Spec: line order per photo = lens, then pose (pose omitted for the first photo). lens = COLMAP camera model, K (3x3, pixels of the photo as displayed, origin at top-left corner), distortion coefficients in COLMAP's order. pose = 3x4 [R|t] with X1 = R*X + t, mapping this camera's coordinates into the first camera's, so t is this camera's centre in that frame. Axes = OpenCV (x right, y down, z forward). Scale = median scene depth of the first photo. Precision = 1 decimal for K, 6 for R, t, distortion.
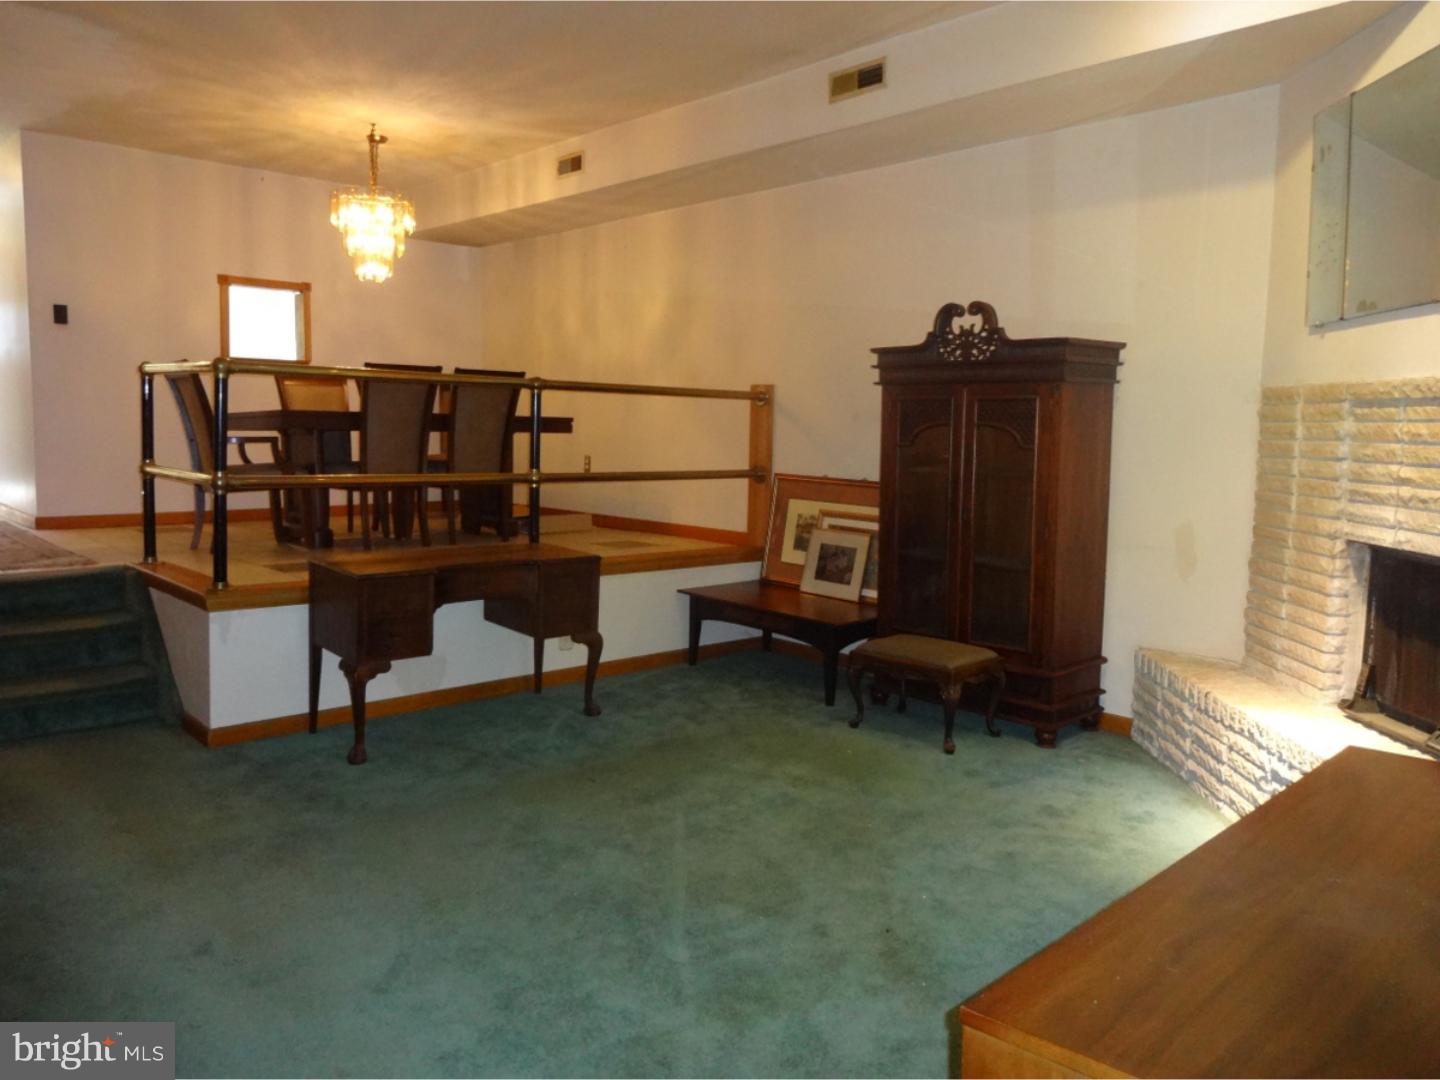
lens RADIAL K [[1046.7, 0, 721.4], [0, 1046.7, 531.7], [0, 0, 1]] dist [-0.003359, -0.017793]
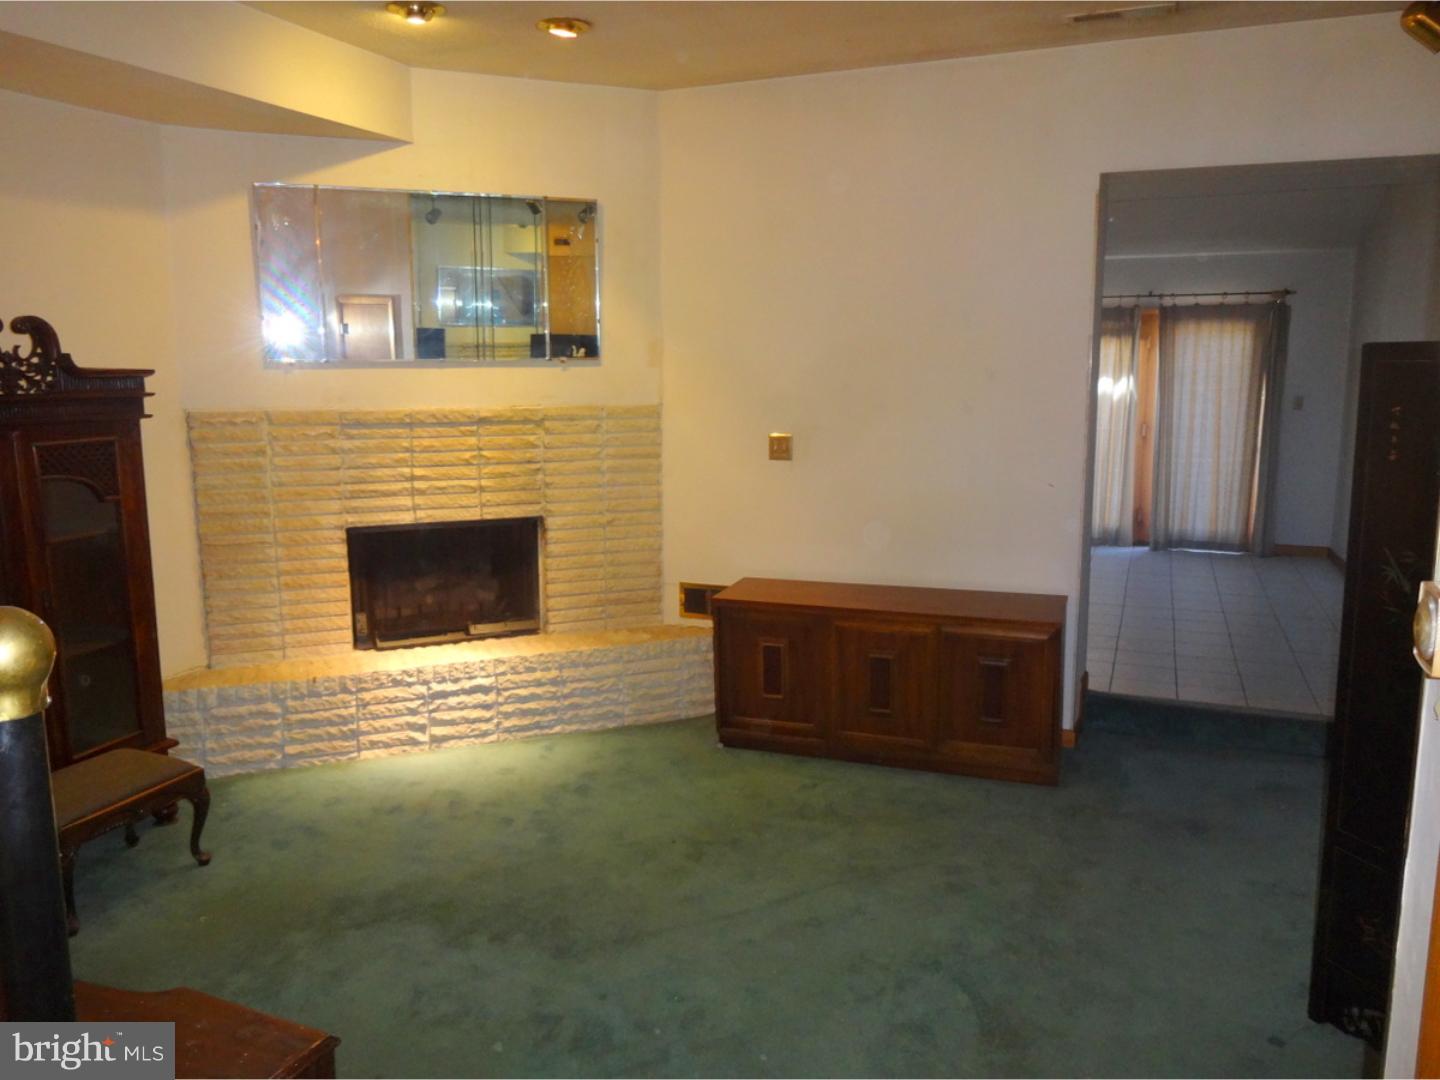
lens RADIAL K [[1046.7, 0, 720.3], [0, 1046.7, 537.8], [0, 0, 1]] dist [-0.003359, -0.017793]
pose [[-0.391369, -0.171912, 0.904033, -0.651474], [0.086672, 0.971142, 0.222195, -0.191912], [-0.916143, 0.165314, -0.365175, 0.859143]]
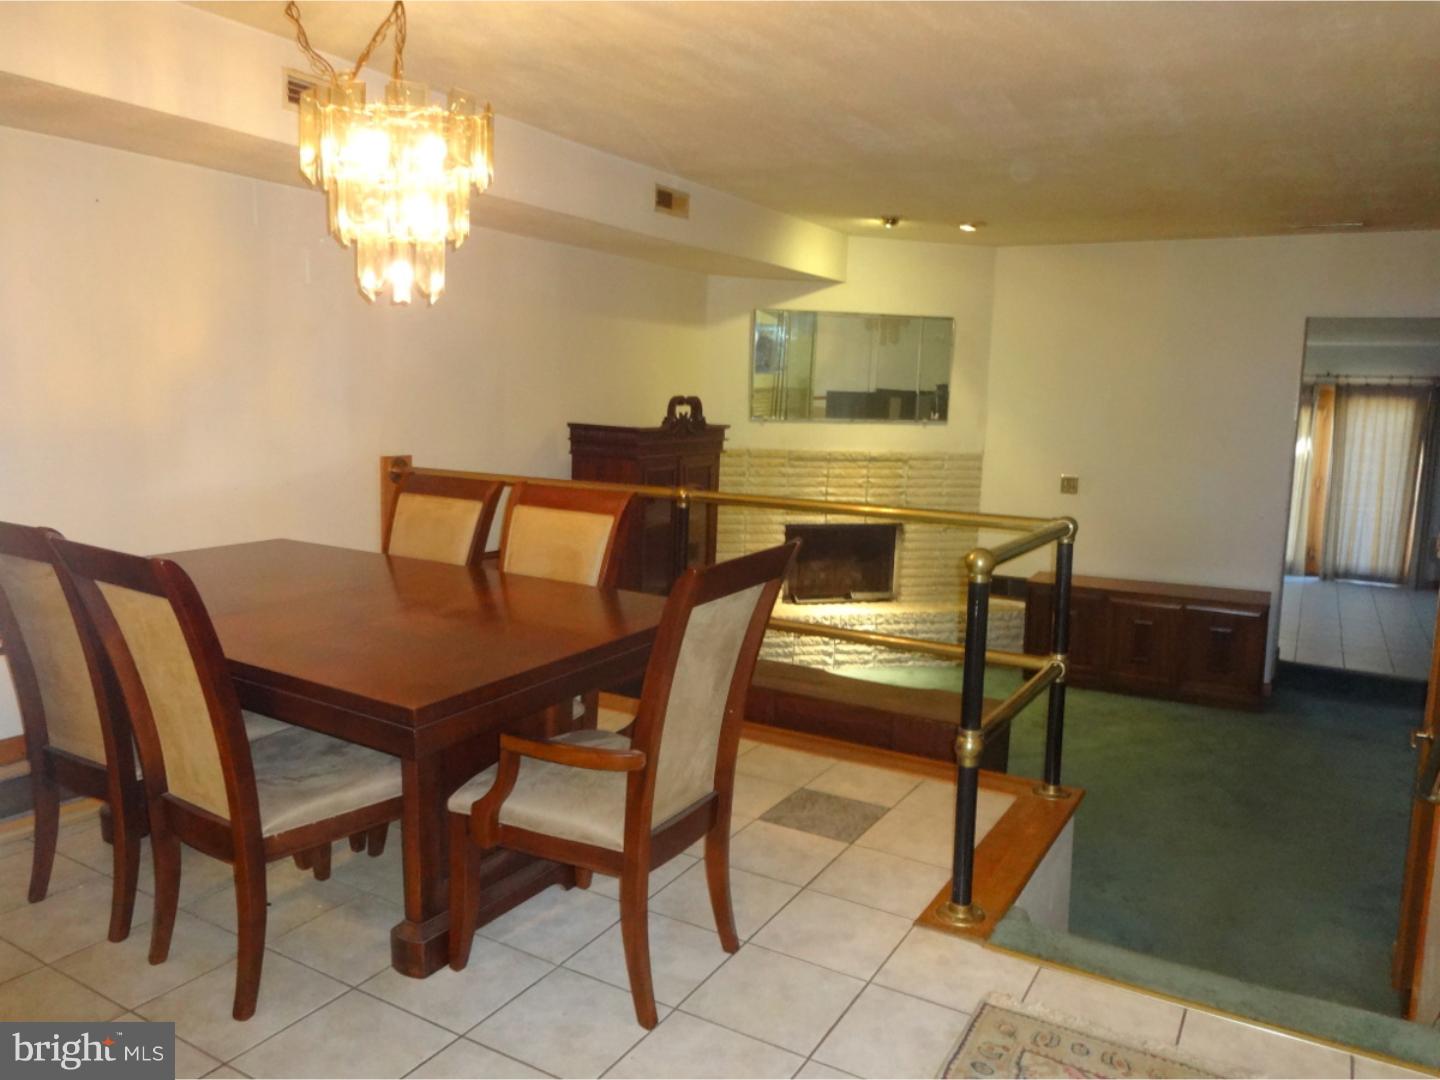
lens RADIAL K [[1046.7, 0, 717.7], [0, 1046.7, 539.1], [0, 0, 1]] dist [-0.003359, -0.017793]
pose [[-0.270022, -0.163905, 0.948801, -1.103299], [0.061722, 0.980431, 0.186935, -0.294803], [-0.960874, 0.109039, -0.254621, 1.357465]]
